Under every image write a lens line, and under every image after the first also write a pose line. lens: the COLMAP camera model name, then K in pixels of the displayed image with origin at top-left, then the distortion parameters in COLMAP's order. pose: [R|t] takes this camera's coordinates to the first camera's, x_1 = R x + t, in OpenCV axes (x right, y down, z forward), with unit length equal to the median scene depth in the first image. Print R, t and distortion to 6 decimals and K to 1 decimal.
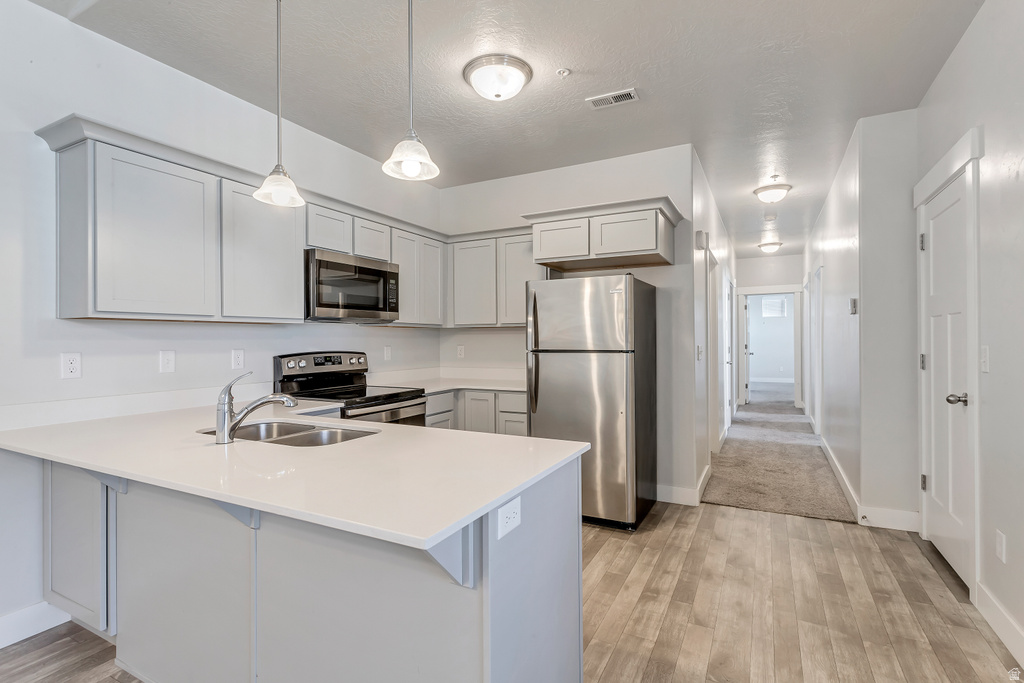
lens RADIAL K [[491.2, 0, 509.9], [0, 491.2, 338.9], [0, 0, 1]] dist [-0.001029, 0.000674]
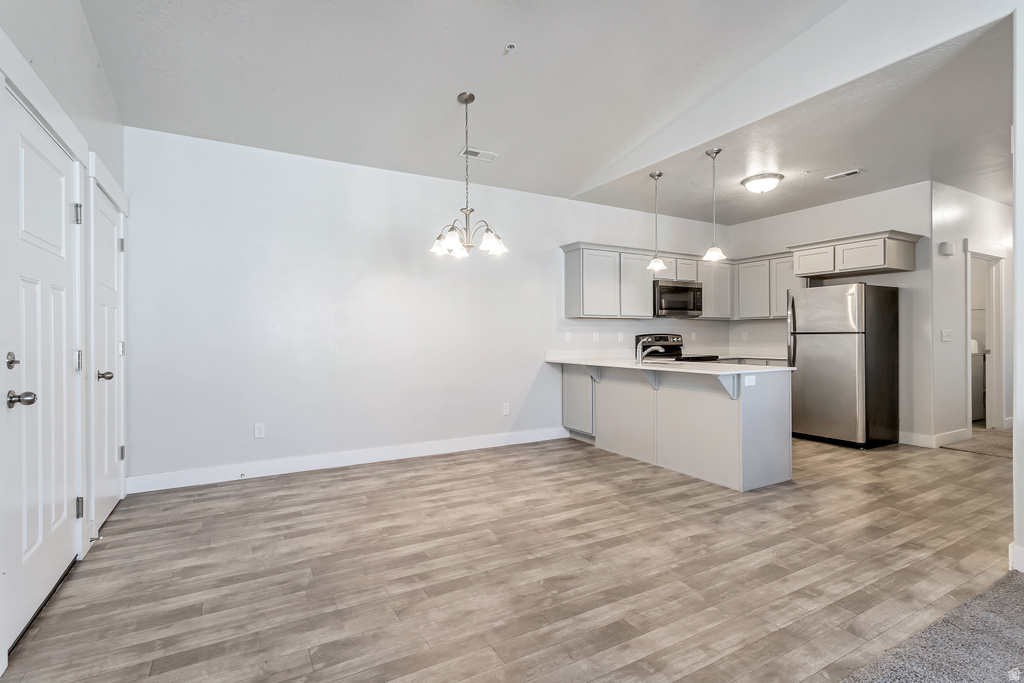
lens RADIAL K [[491.2, 0, 507.9], [0, 491.2, 339.3], [0, 0, 1]] dist [-0.001029, 0.000674]
pose [[0.841314, 0.003831, -0.540533, 0.132827], [0.000849, 0.999964, 0.008408, 0.029551], [0.540546, -0.007532, 0.841281, -0.829275]]
